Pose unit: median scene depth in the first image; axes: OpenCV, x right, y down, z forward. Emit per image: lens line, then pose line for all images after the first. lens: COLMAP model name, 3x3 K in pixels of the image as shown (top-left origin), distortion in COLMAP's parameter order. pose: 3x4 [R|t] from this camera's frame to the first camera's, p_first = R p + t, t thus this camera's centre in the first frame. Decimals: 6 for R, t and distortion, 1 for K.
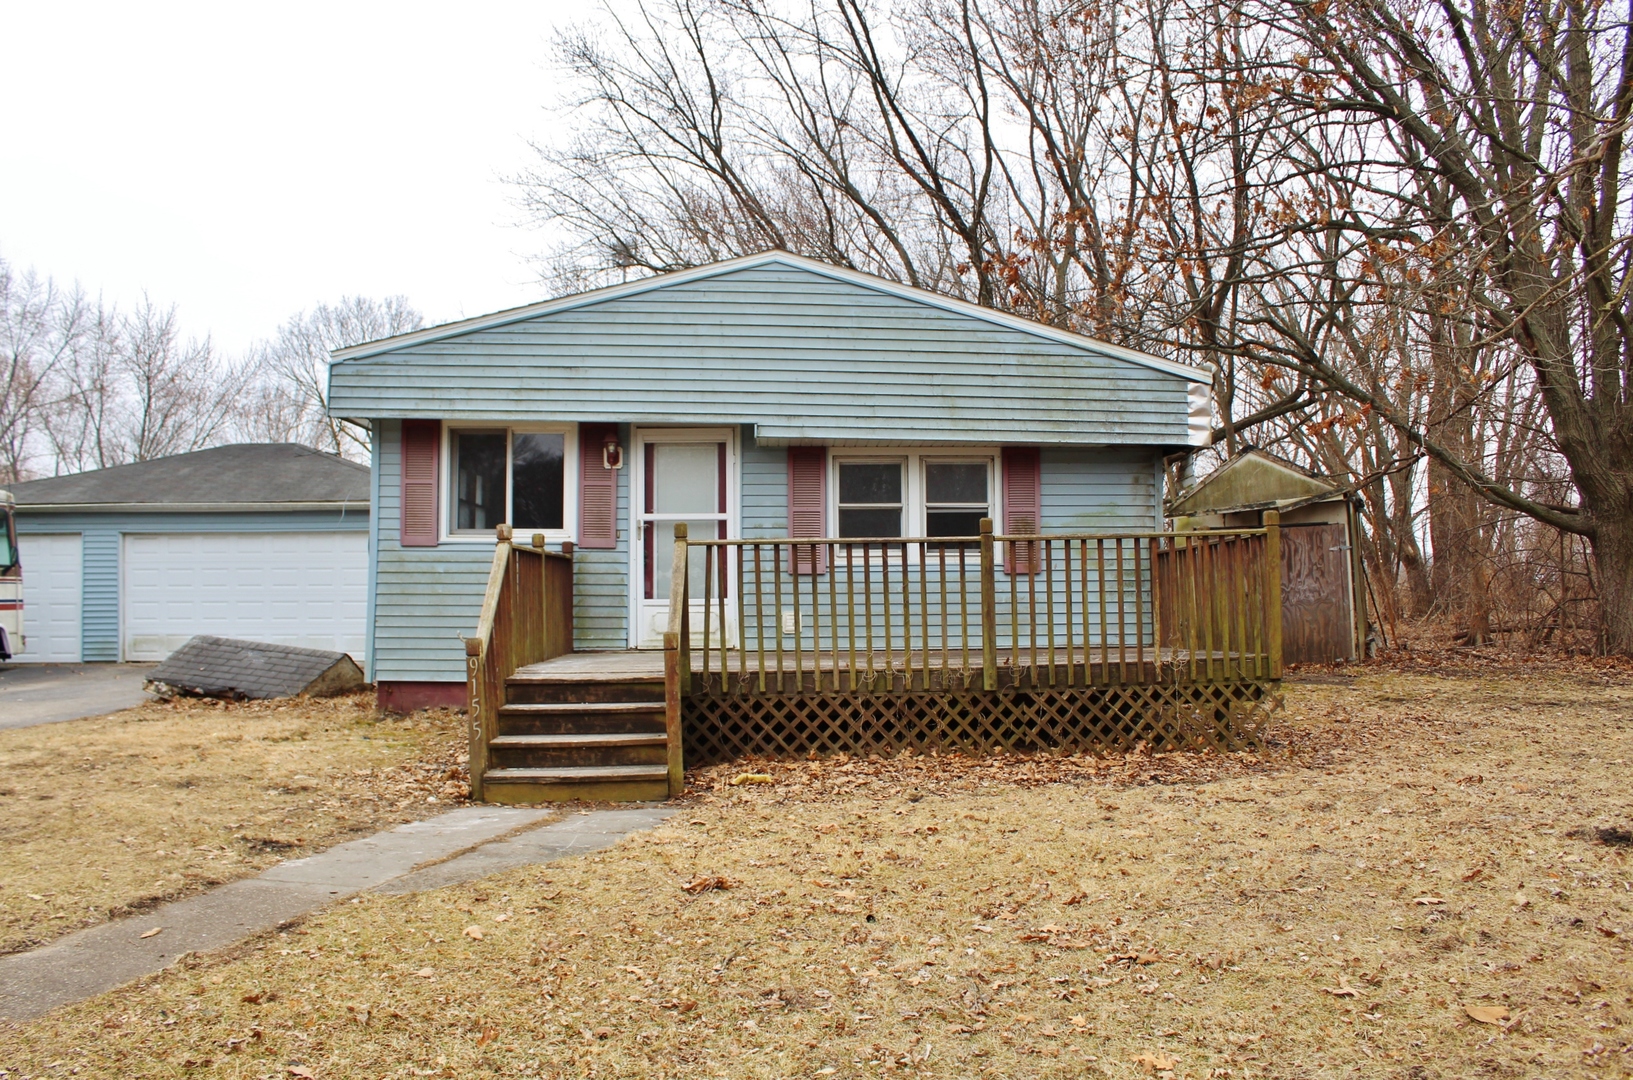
lens RADIAL K [[1359.7, 0, 816.5], [0, 1359.7, 540.0], [0, 0, 1]] dist [-0.176548, 0.146136]
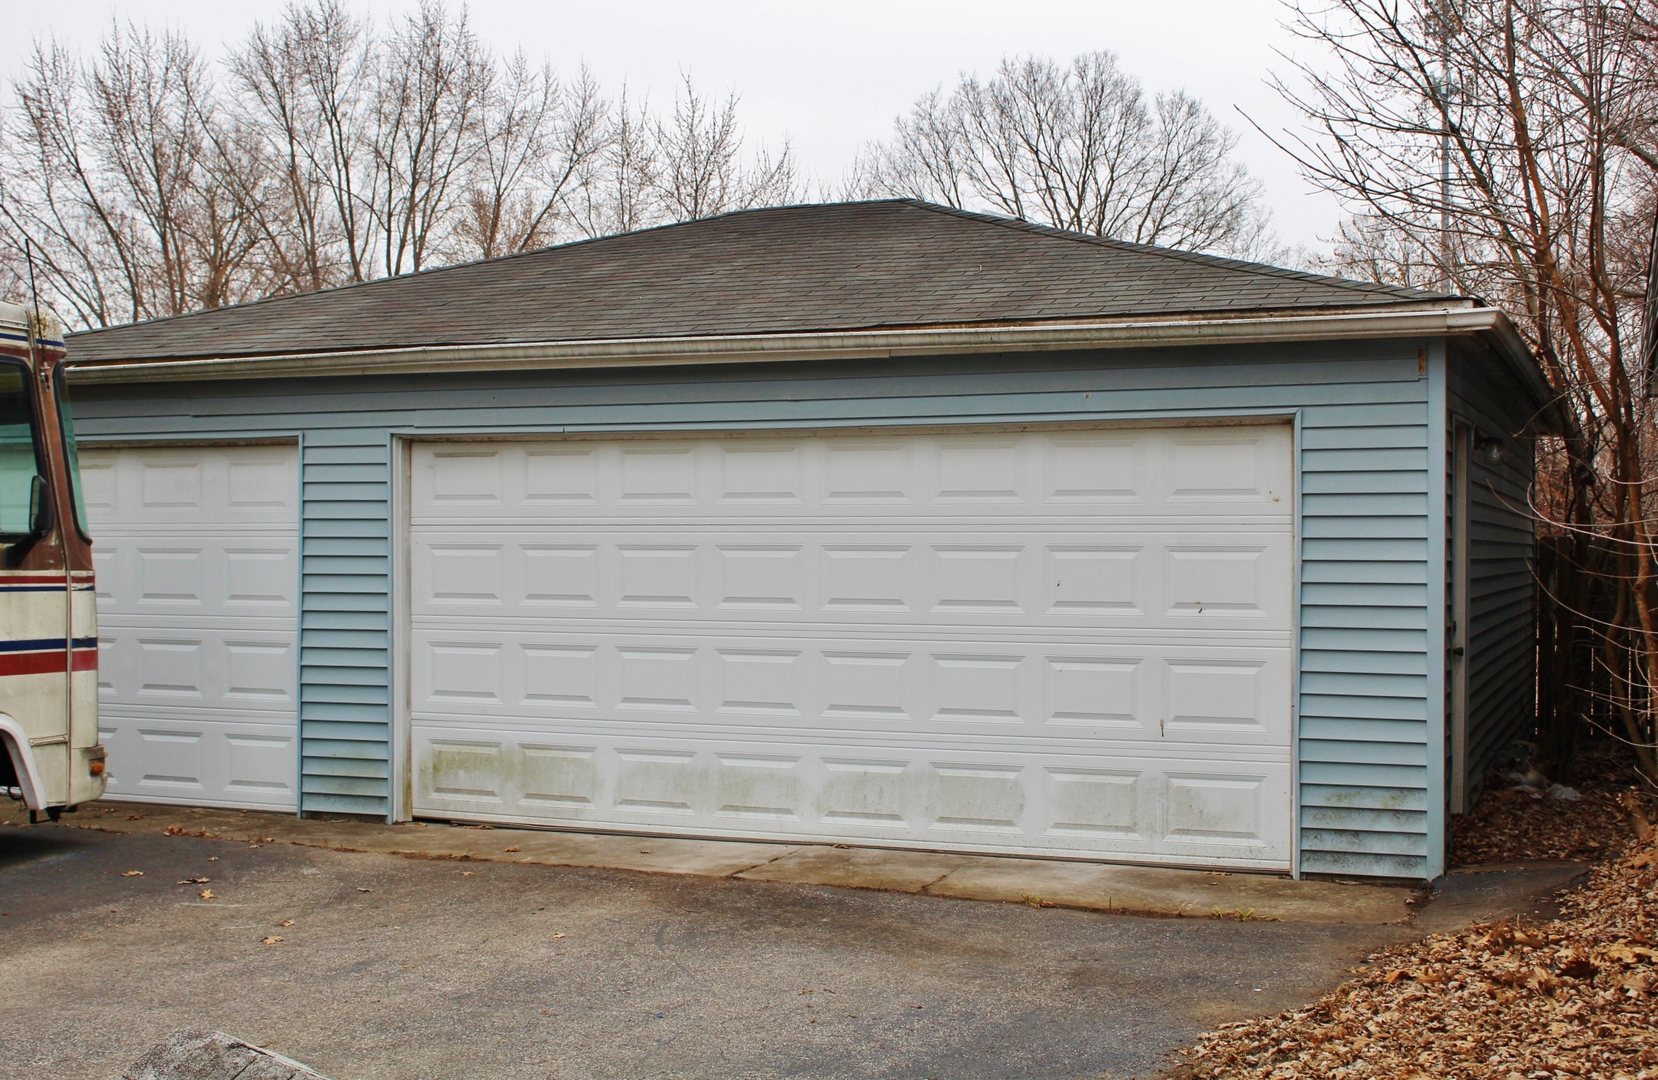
lens RADIAL K [[2025.8, 0, 829.0], [0, 2025.8, 540.0], [0, 0, 1]] dist [0.003711, 0.002303]
pose [[0.910598, 0.007551, -0.413225, -0.212991], [0.003636, 0.999648, 0.026278, 0.007446], [0.413278, -0.025431, 0.910250, 0.566757]]
